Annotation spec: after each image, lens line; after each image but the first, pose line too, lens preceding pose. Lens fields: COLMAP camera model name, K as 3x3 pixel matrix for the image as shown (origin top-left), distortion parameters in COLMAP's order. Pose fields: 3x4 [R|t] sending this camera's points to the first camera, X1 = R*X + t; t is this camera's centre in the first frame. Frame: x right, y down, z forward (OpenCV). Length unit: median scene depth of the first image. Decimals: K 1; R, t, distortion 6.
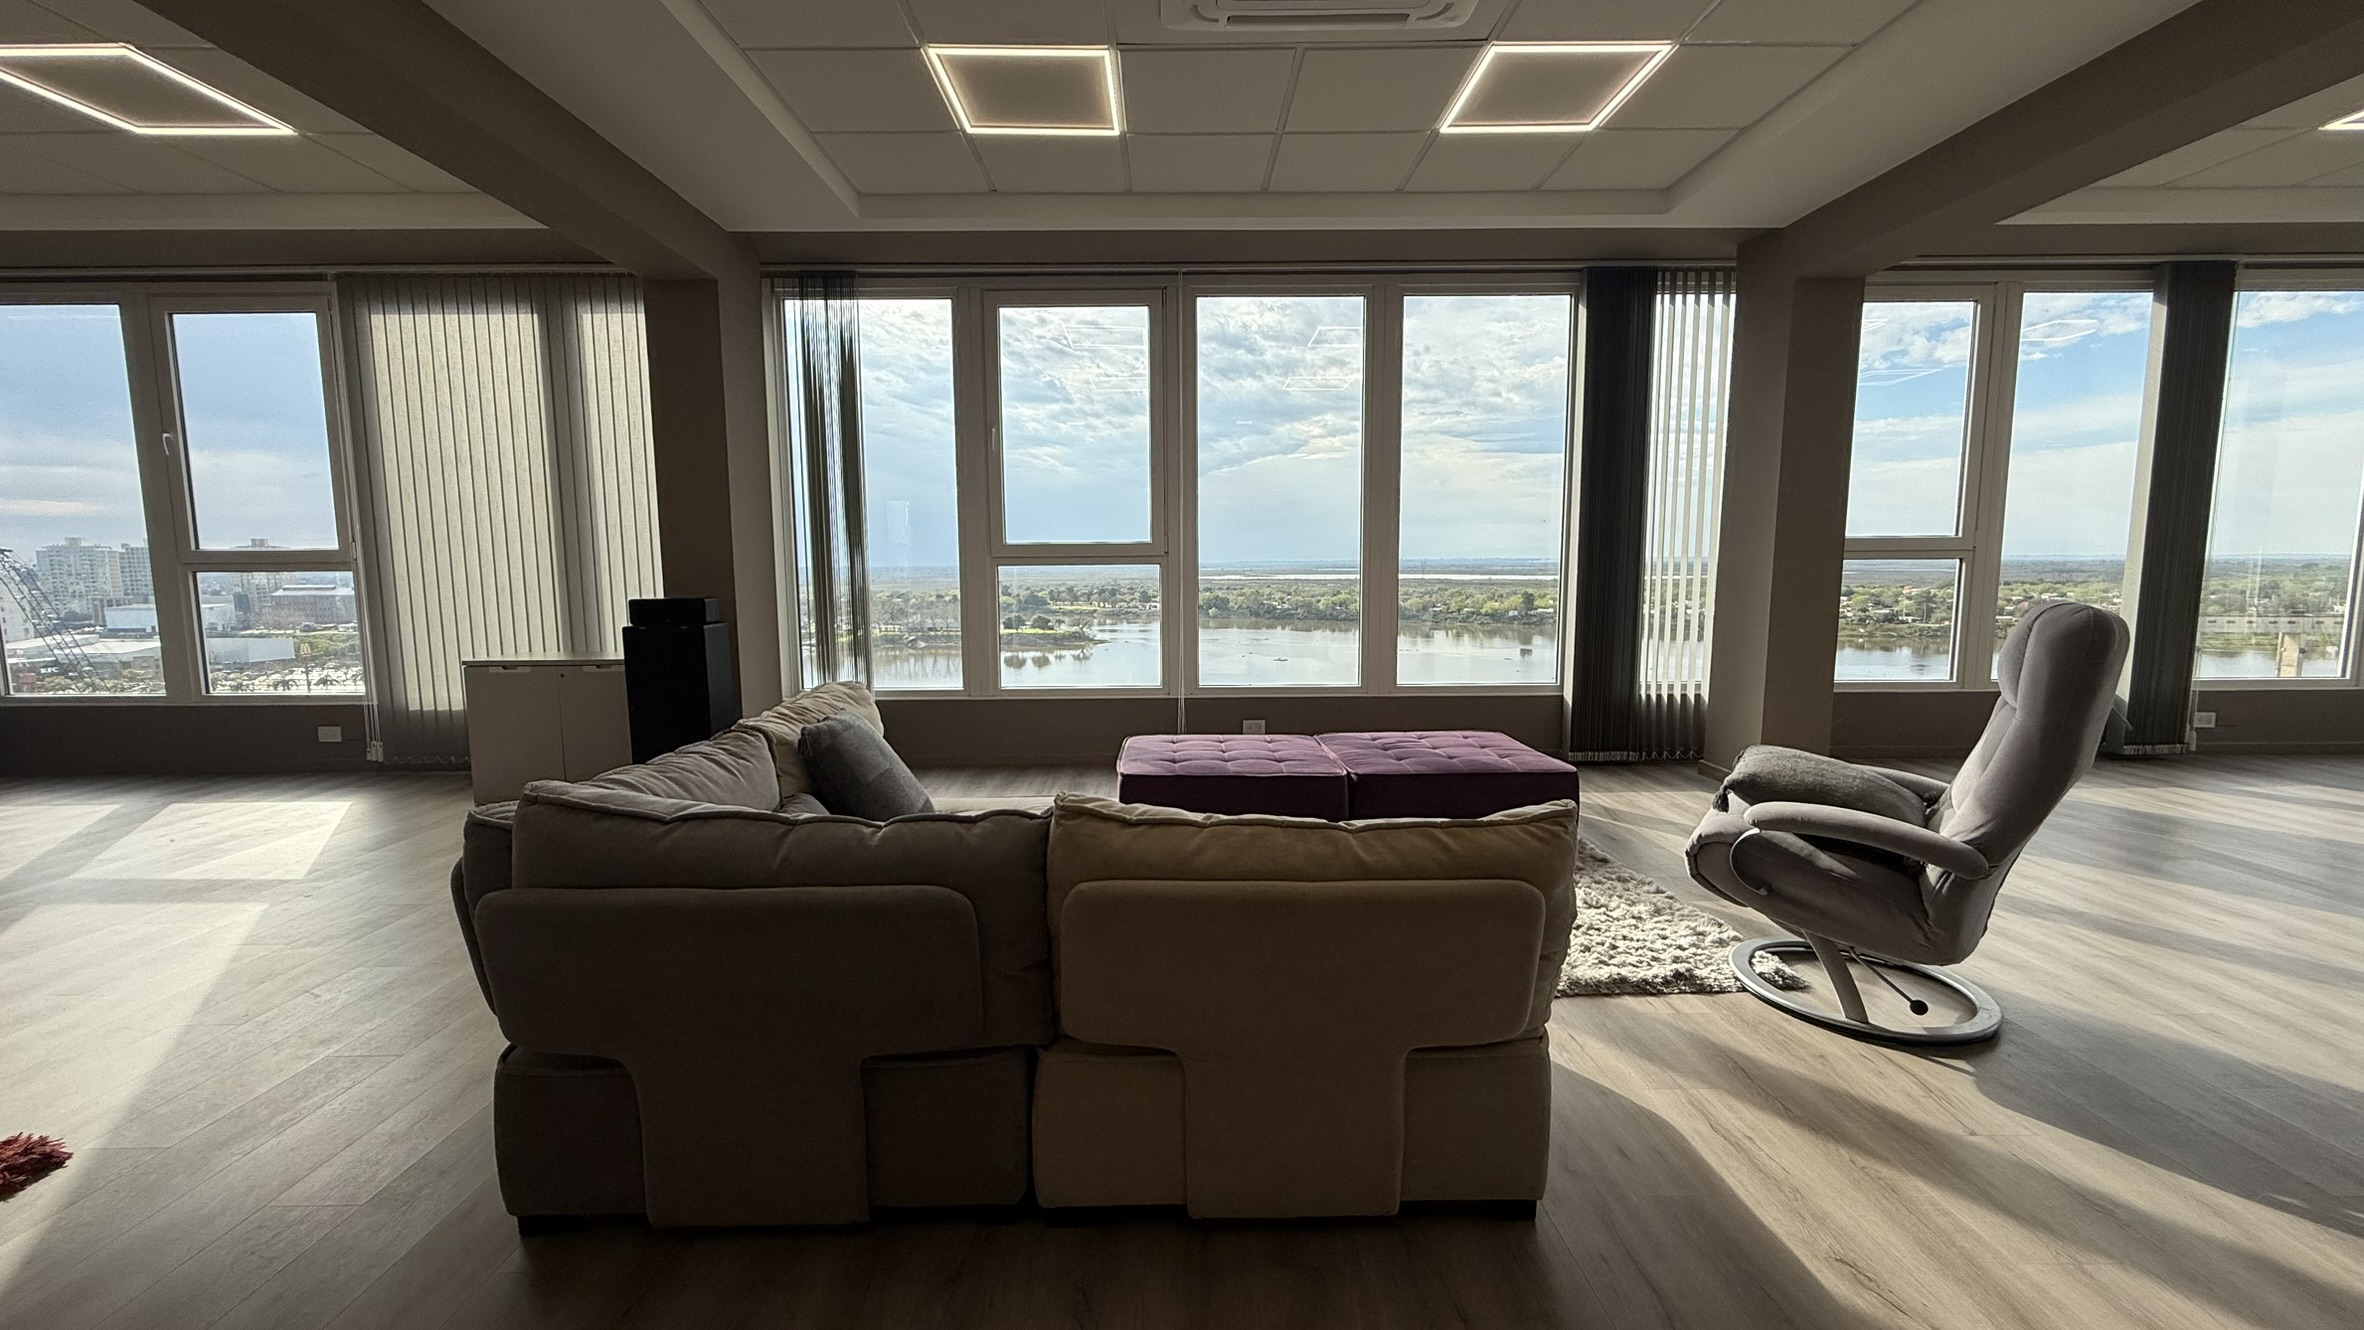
lens RADIAL K [[945.4, 0, 1174.0], [0, 945.4, 651.7], [0, 0, 1]] dist [0.003231, 0.000108]
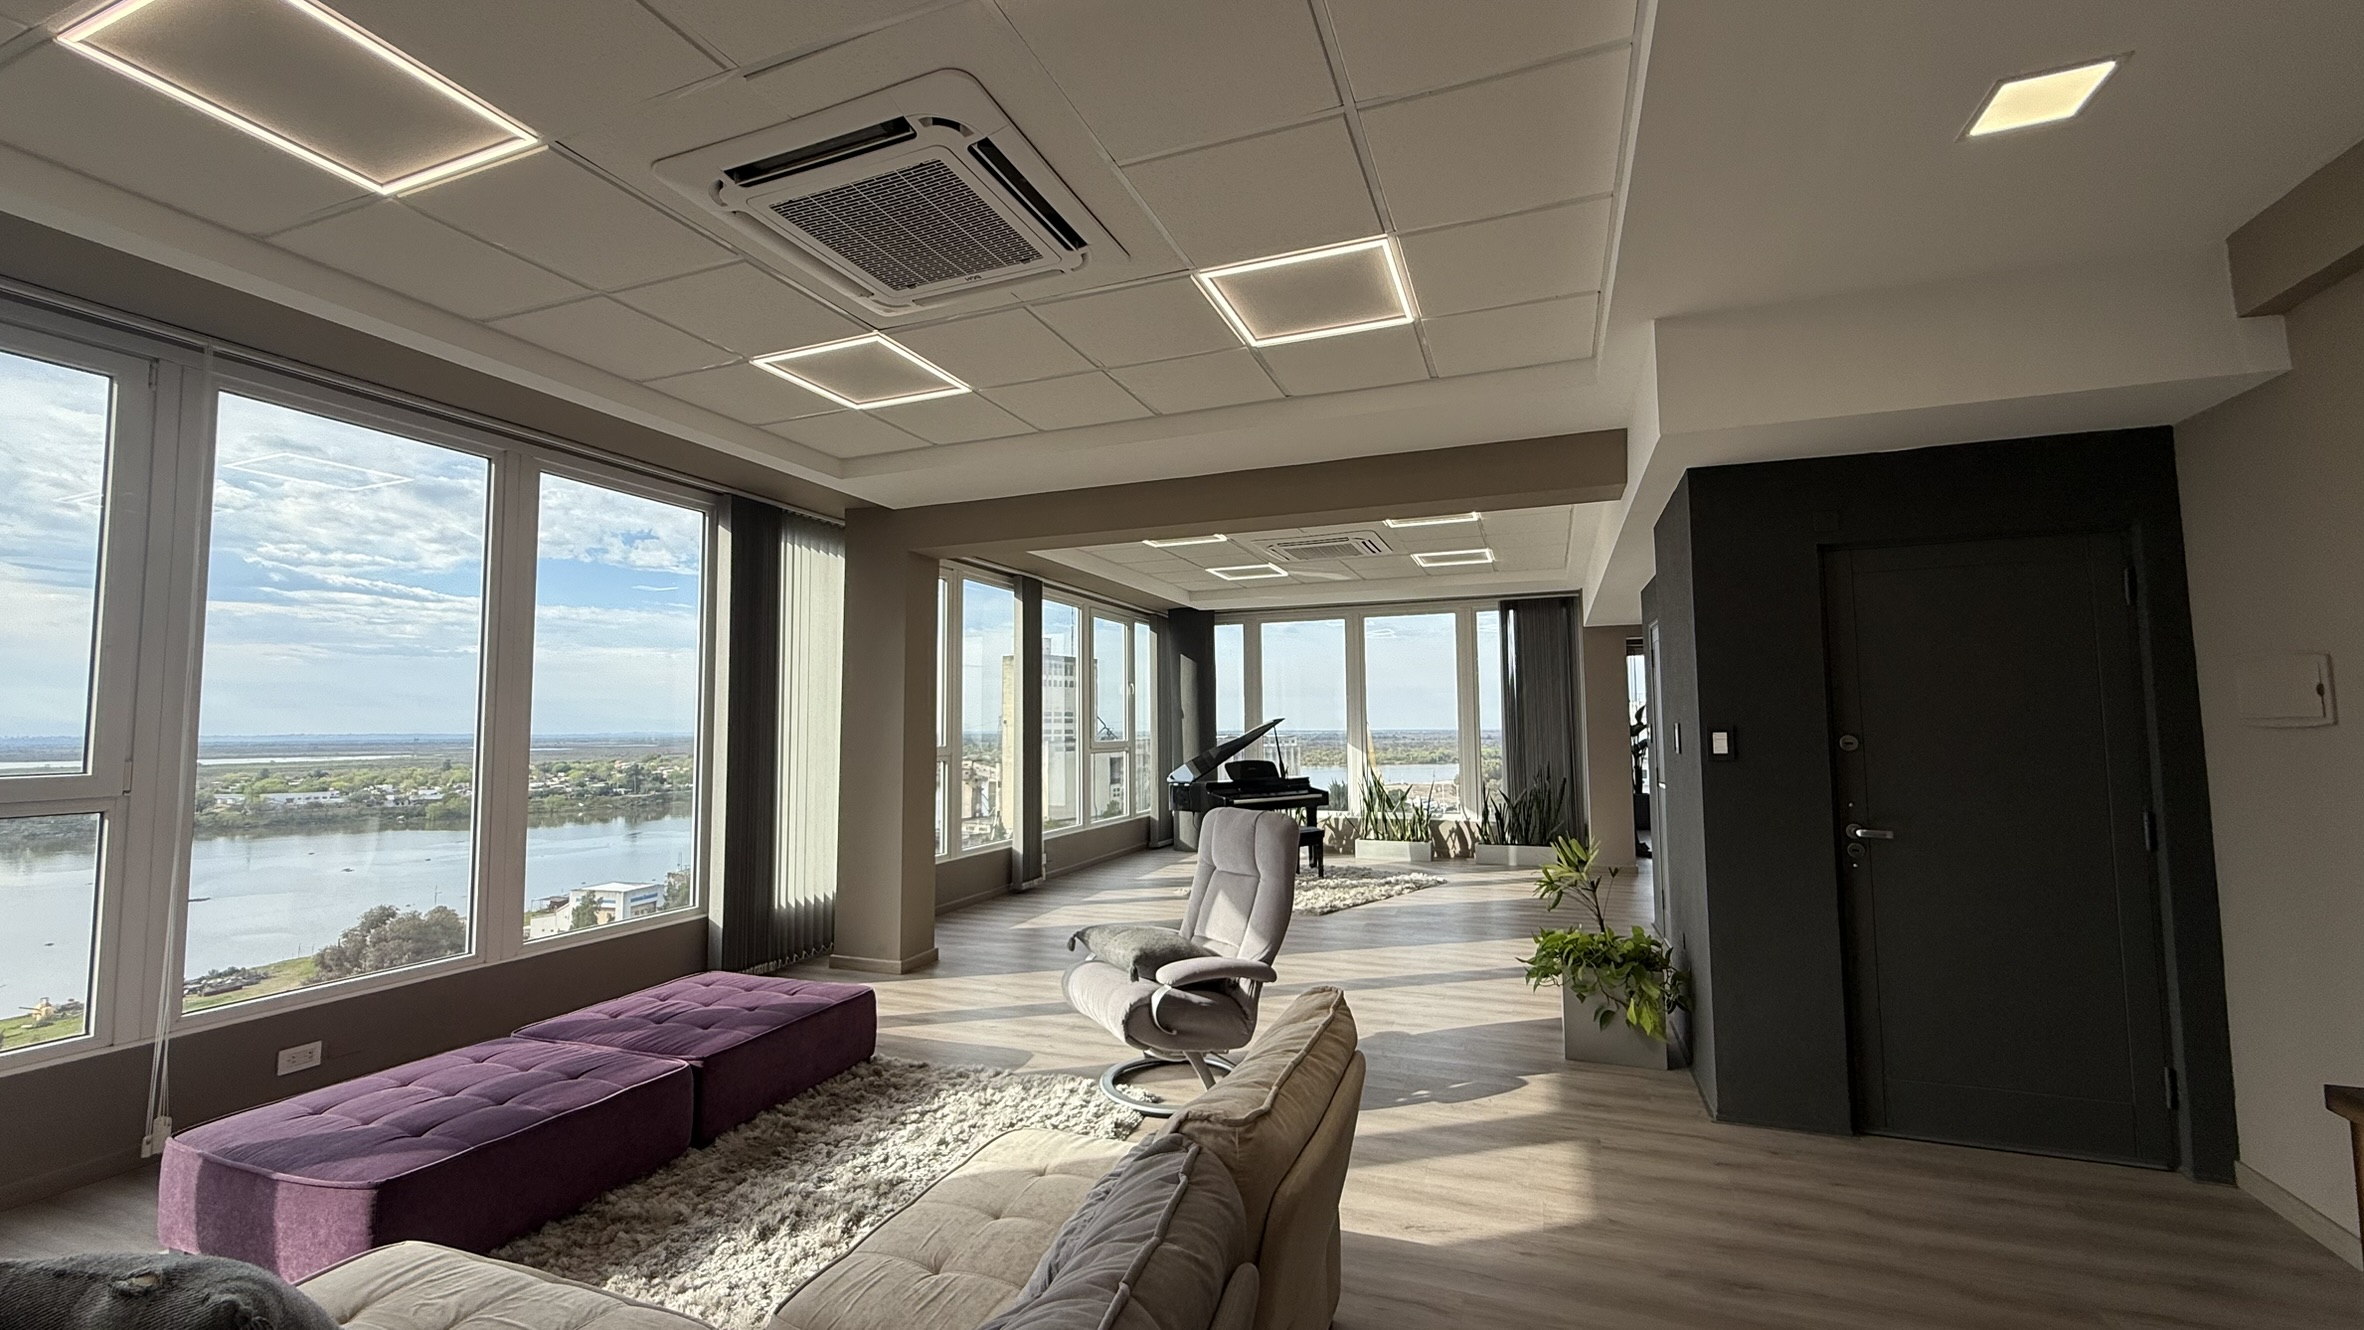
lens RADIAL K [[941.1, 0, 1172.0], [0, 941.1, 660.2], [0, 0, 1]] dist [0.000693, 0.000434]
pose [[0.370427, 0.069763, 0.926238, -0.334018], [0.095259, 0.989065, -0.112591, -0.063749], [-0.923964, 0.129940, 0.359731, 0.205881]]
